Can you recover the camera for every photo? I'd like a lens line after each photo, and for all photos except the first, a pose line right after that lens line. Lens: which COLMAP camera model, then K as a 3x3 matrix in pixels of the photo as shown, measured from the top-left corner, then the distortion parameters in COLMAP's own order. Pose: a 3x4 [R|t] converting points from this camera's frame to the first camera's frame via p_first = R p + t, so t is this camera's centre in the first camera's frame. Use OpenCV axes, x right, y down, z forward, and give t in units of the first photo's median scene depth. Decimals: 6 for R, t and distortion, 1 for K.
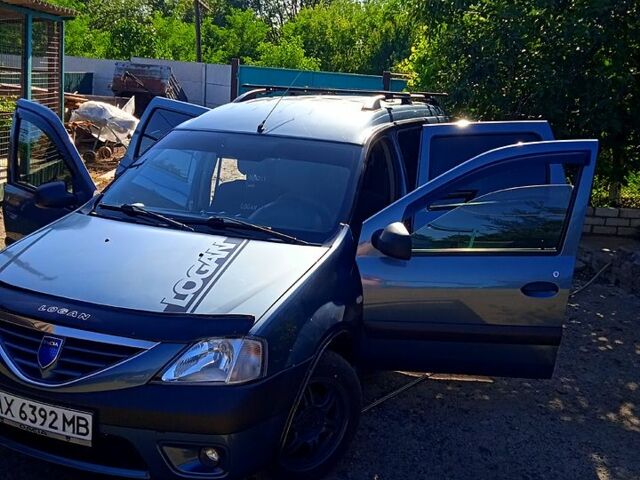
lens RADIAL K [[728.6, 0, 320.0], [0, 728.6, 240.0], [0, 0, 1]] dist [0.057149, -0.046583]
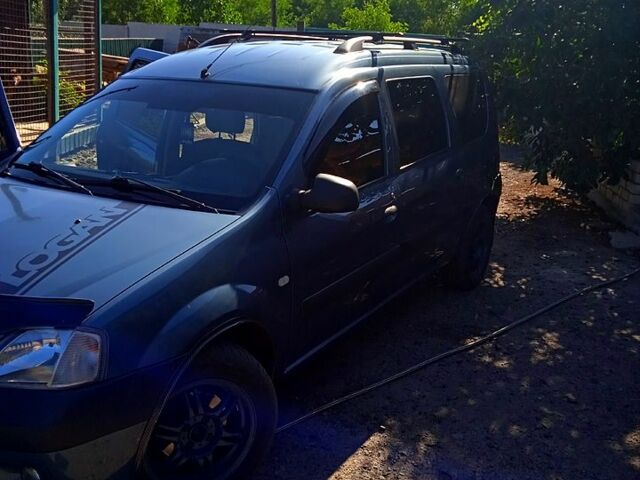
lens RADIAL K [[728.6, 0, 320.0], [0, 728.6, 240.0], [0, 0, 1]] dist [0.057149, -0.046583]
pose [[0.991217, 0.020436, -0.130659, 0.170287], [-0.015390, 0.999101, 0.039509, 0.003266], [0.131349, -0.037151, 0.990640, 0.182073]]
